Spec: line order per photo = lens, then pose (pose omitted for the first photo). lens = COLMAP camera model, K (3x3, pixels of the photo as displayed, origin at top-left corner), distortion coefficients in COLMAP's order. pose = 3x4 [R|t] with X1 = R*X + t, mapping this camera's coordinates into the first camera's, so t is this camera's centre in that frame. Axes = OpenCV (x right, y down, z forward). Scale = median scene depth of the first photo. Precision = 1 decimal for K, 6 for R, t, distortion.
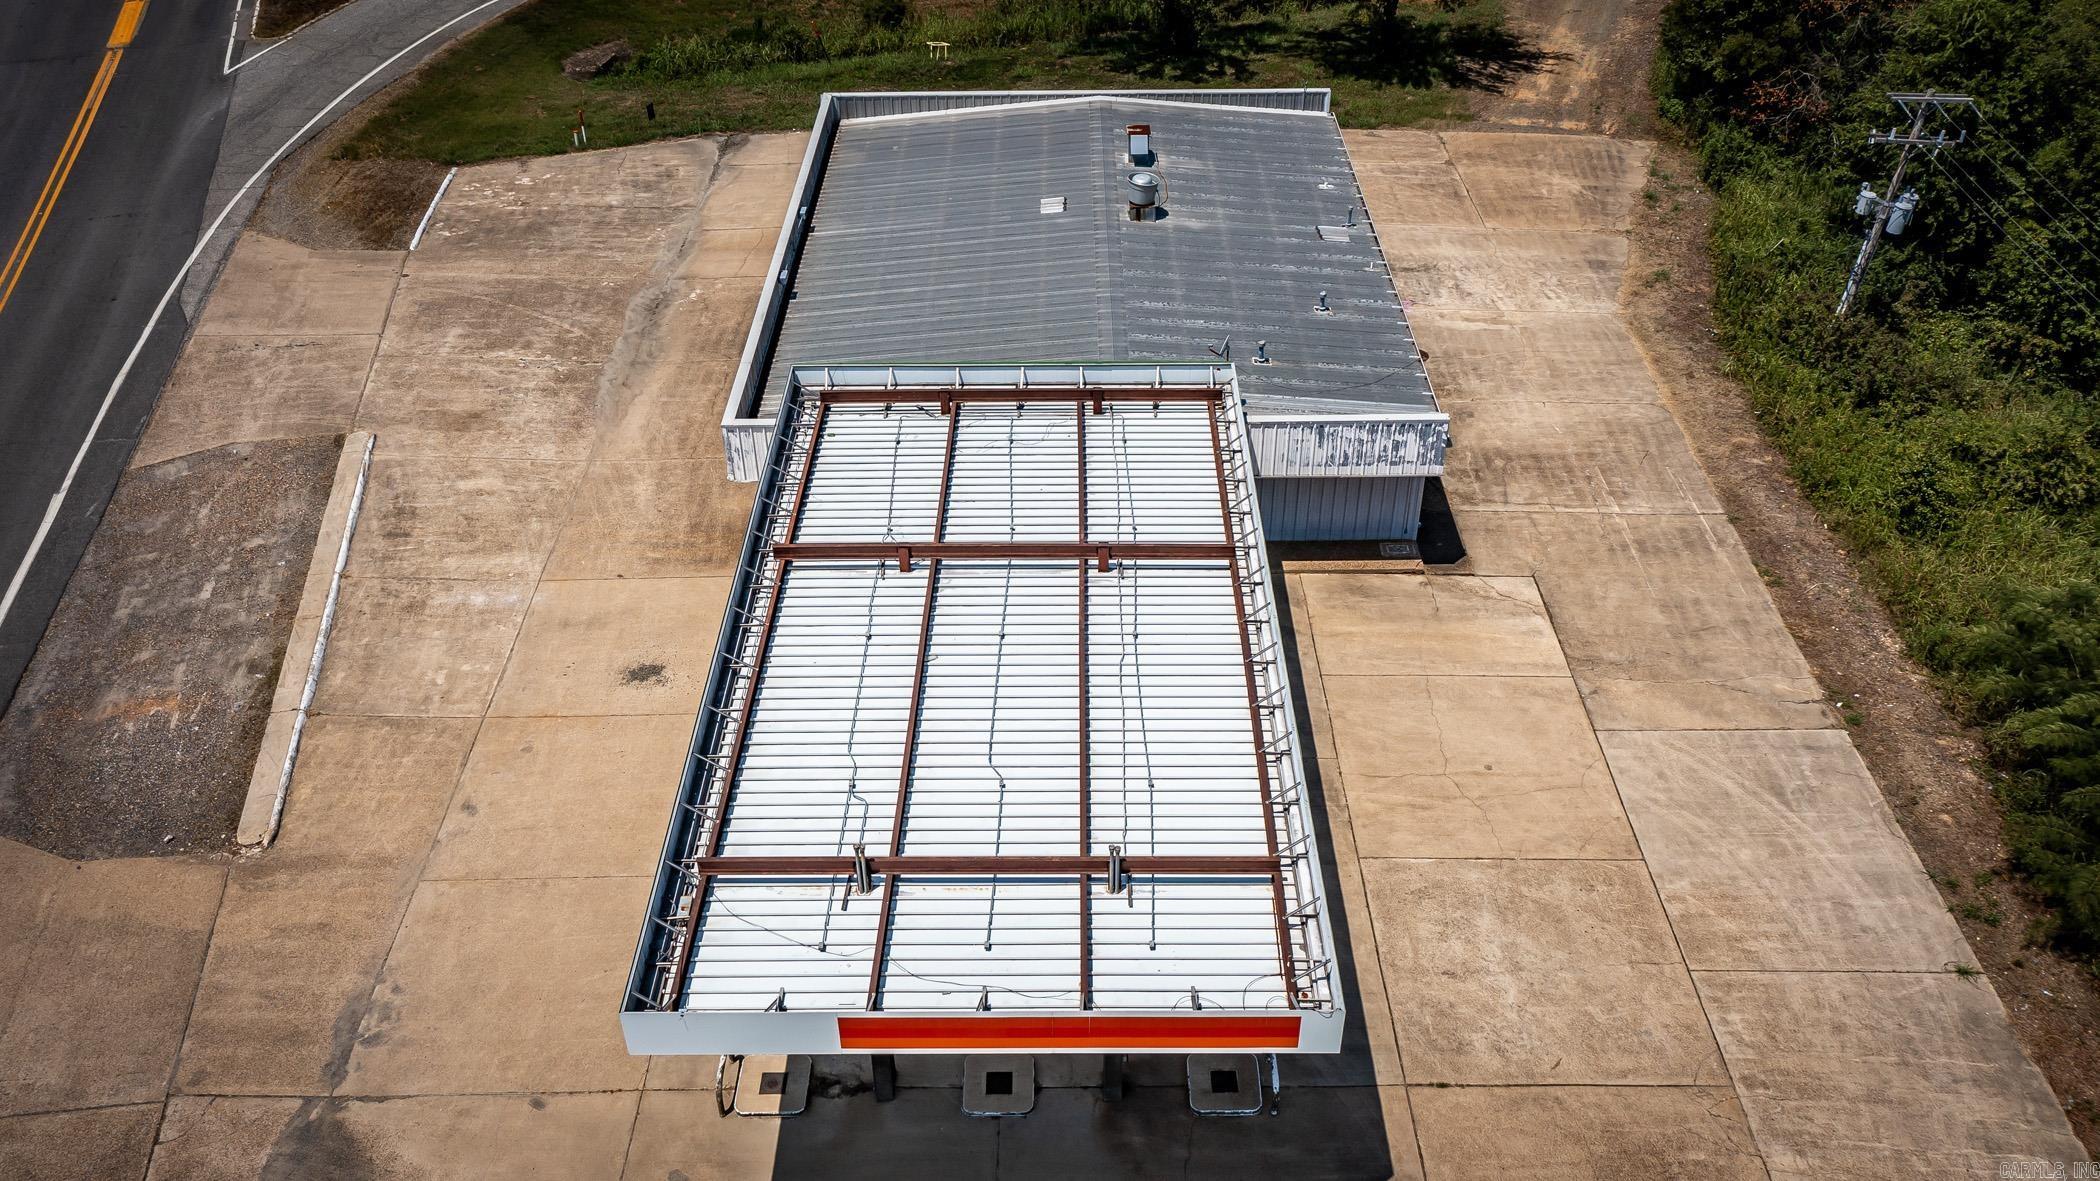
lens RADIAL K [[1678.3, 0, 1057.5], [0, 1678.3, 583.8], [0, 0, 1]] dist [0.006750, 0.010797]
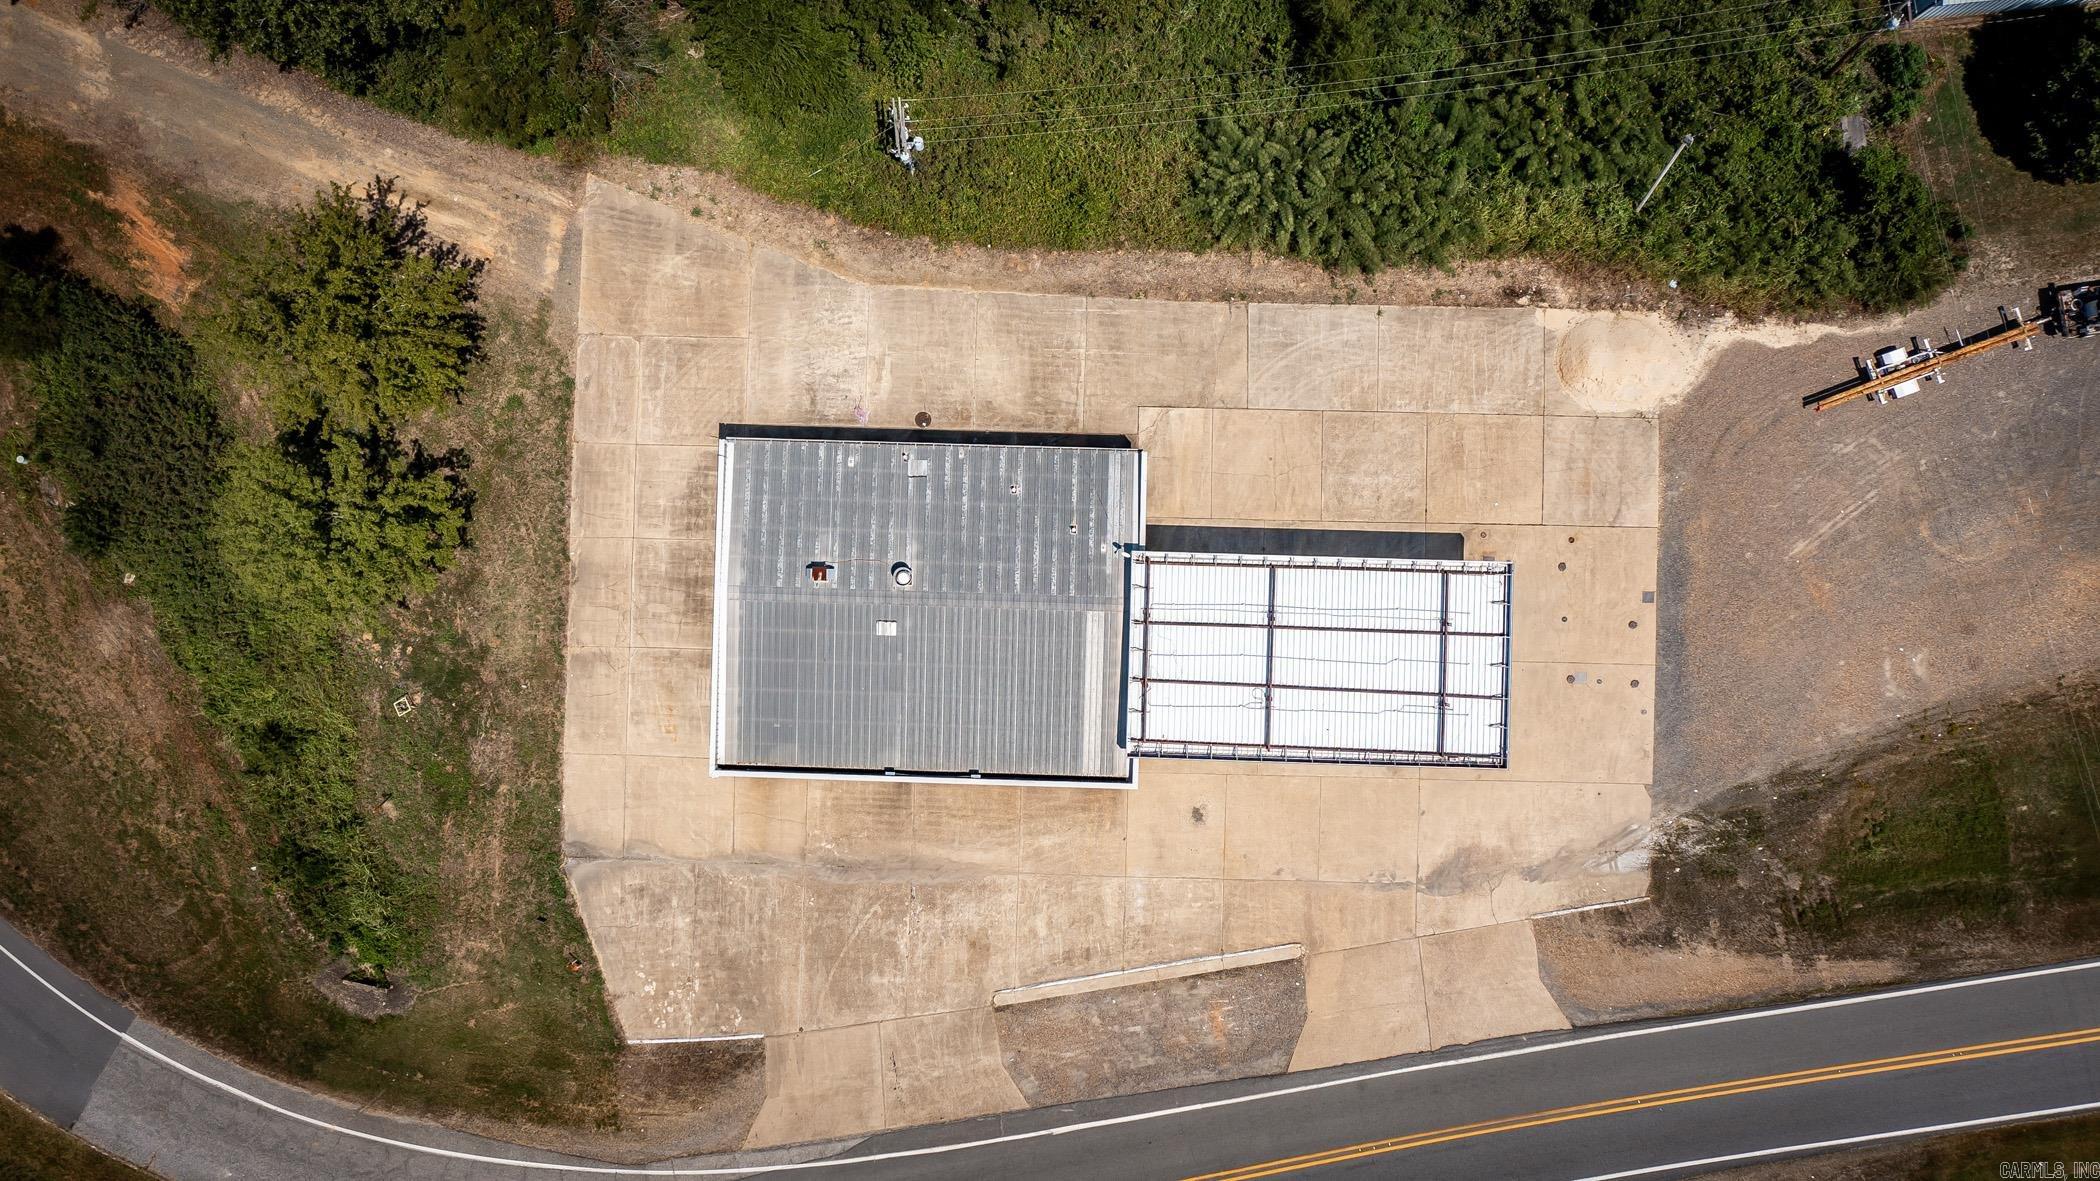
lens RADIAL K [[1696.9, 0, 1056.4], [0, 1696.9, 562.7], [0, 0, 1]] dist [0.013929, 0.005875]
pose [[0.028766, -0.999495, 0.013476, 0.050143], [0.604960, 0.028140, 0.795759, -1.631684], [-0.795736, -0.014738, 0.605464, -0.200750]]
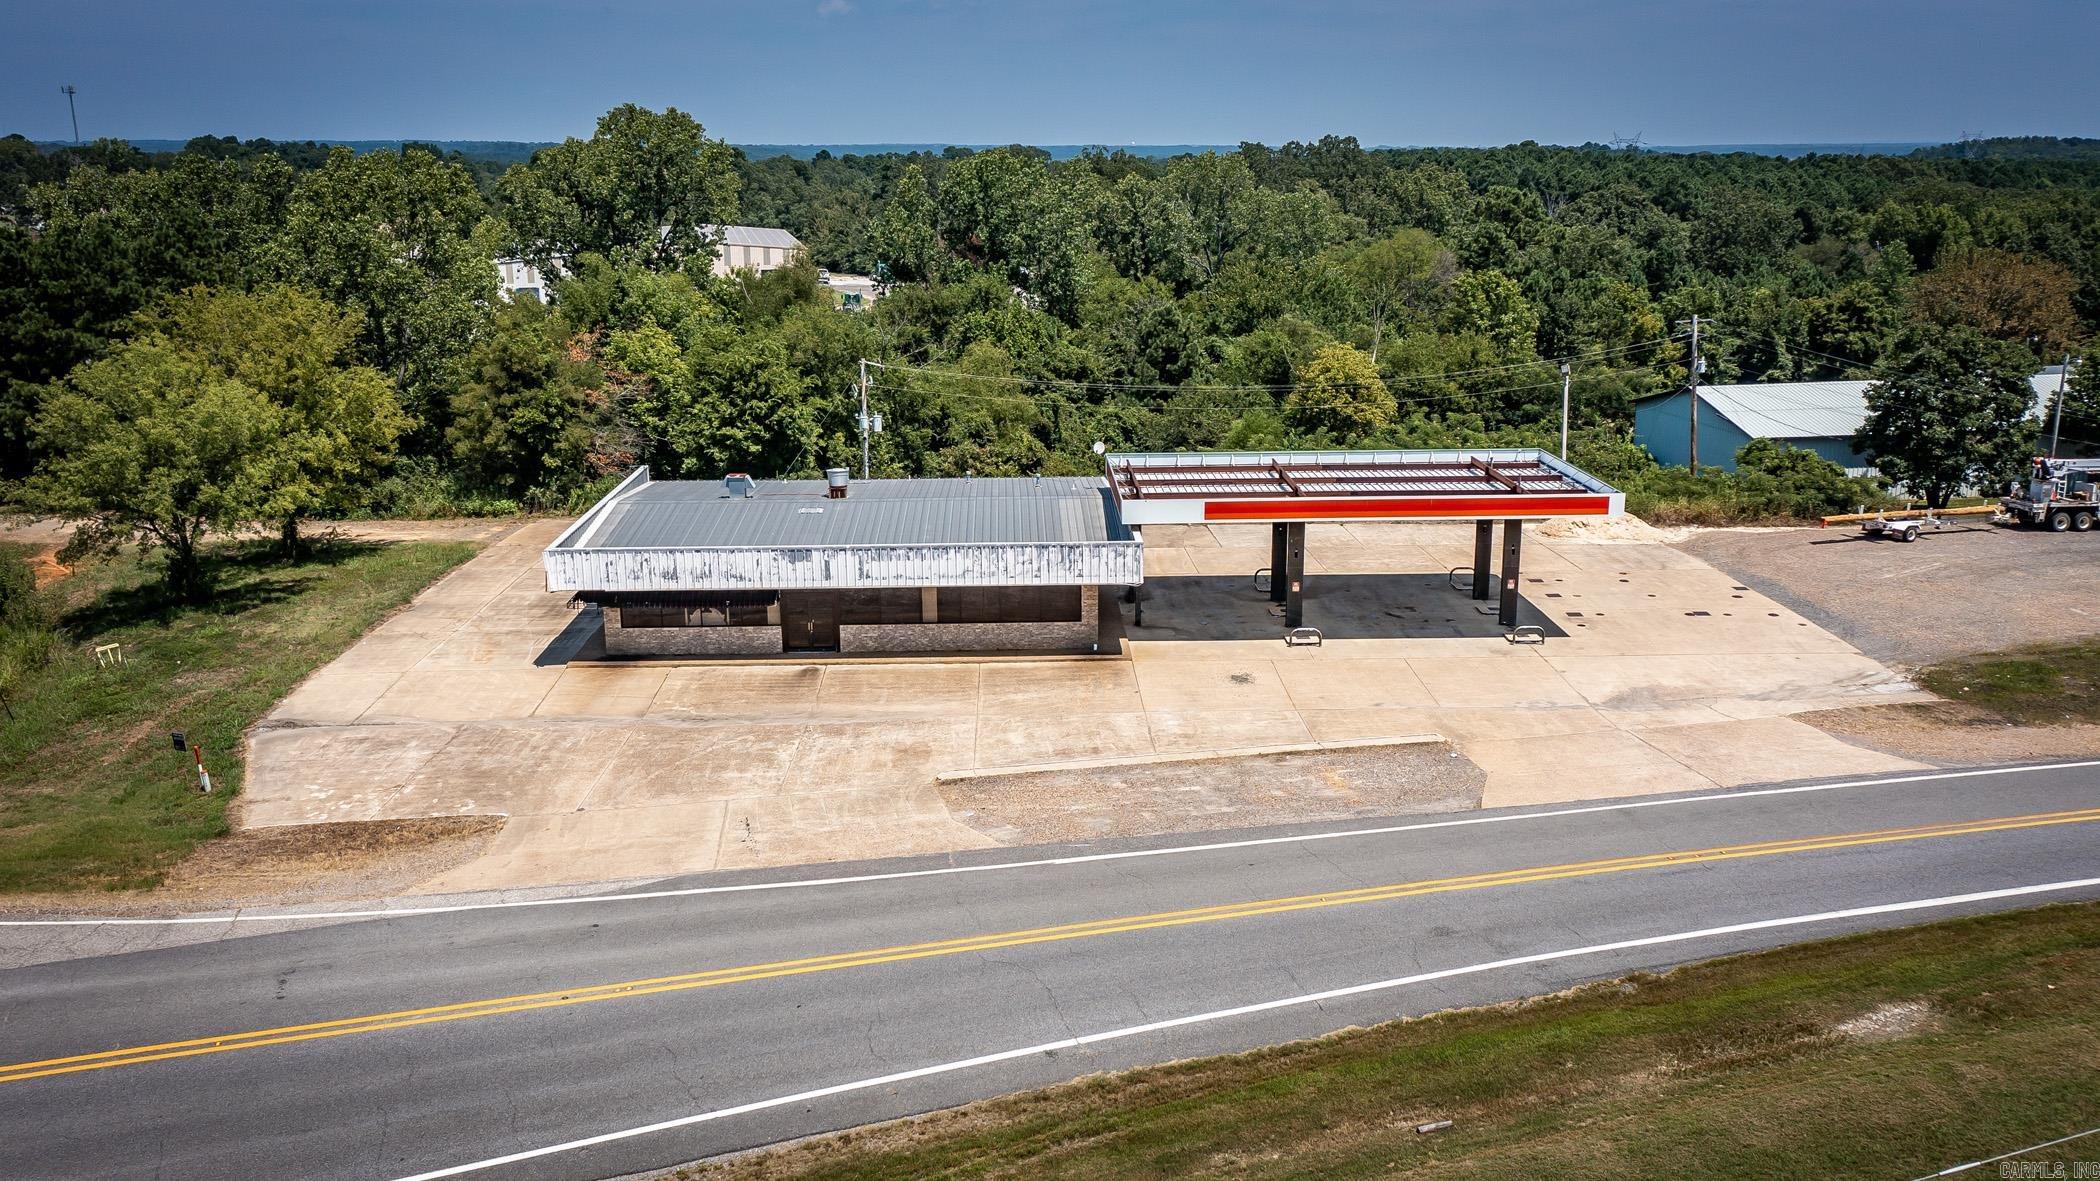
lens RADIAL K [[1695.7, 0, 1060.4], [0, 1695.7, 588.8], [0, 0, 1]] dist [0.005136, 0.011996]
pose [[-0.031276, -0.240188, 0.970222, -1.490631], [0.597794, 0.773452, 0.210747, -0.376845], [-0.801040, 0.586584, 0.119392, 0.770572]]
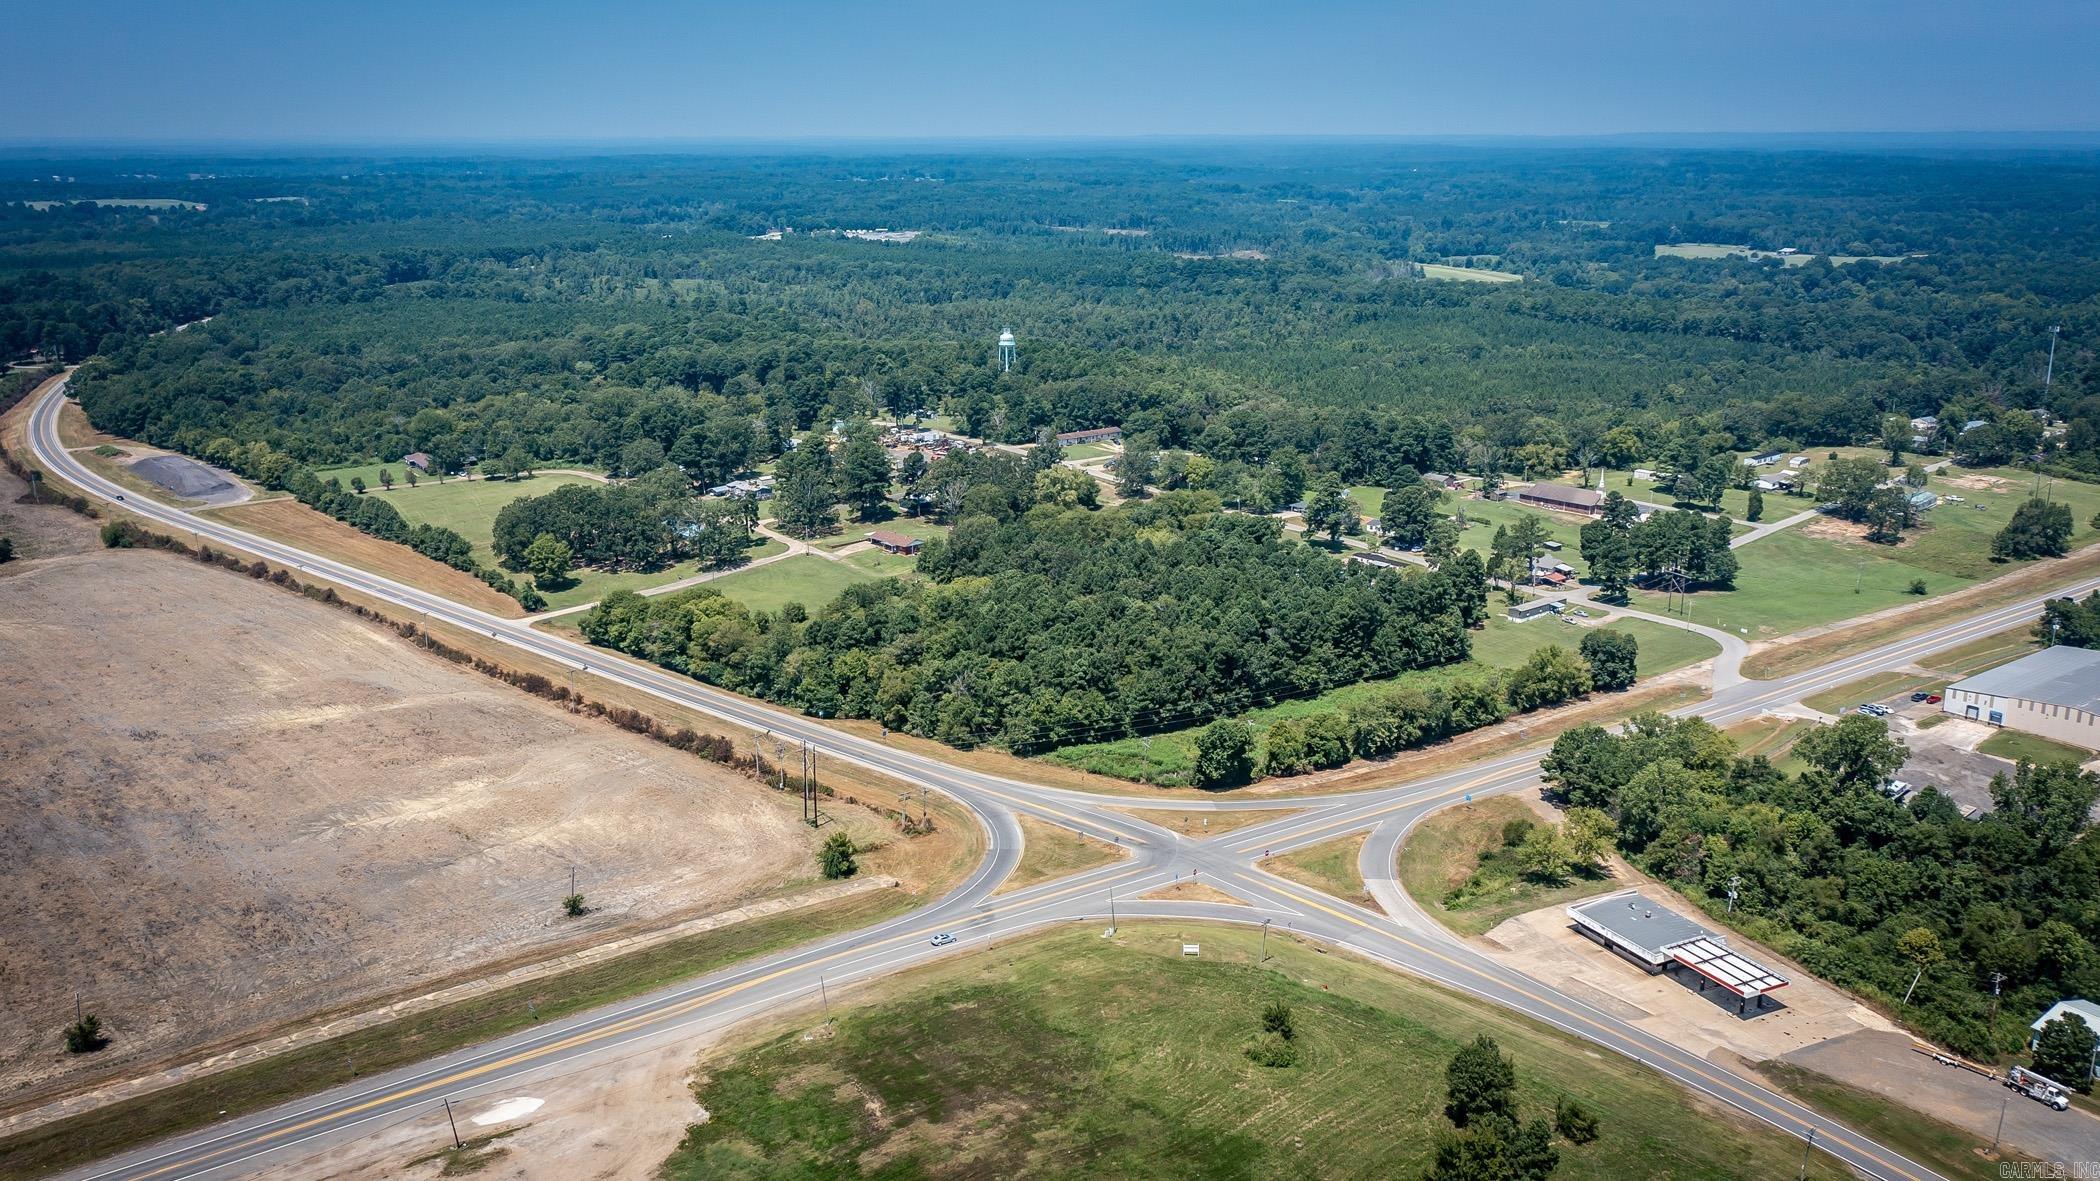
lens RADIAL K [[1695.7, 0, 1060.4], [0, 1695.7, 588.8], [0, 0, 1]] dist [0.005136, 0.011996]
pose [[0.894656, -0.106763, 0.433811, -4.830935], [0.259029, 0.915112, -0.308988, 0.048905], [-0.363998, 0.388808, 0.846365, -4.306092]]
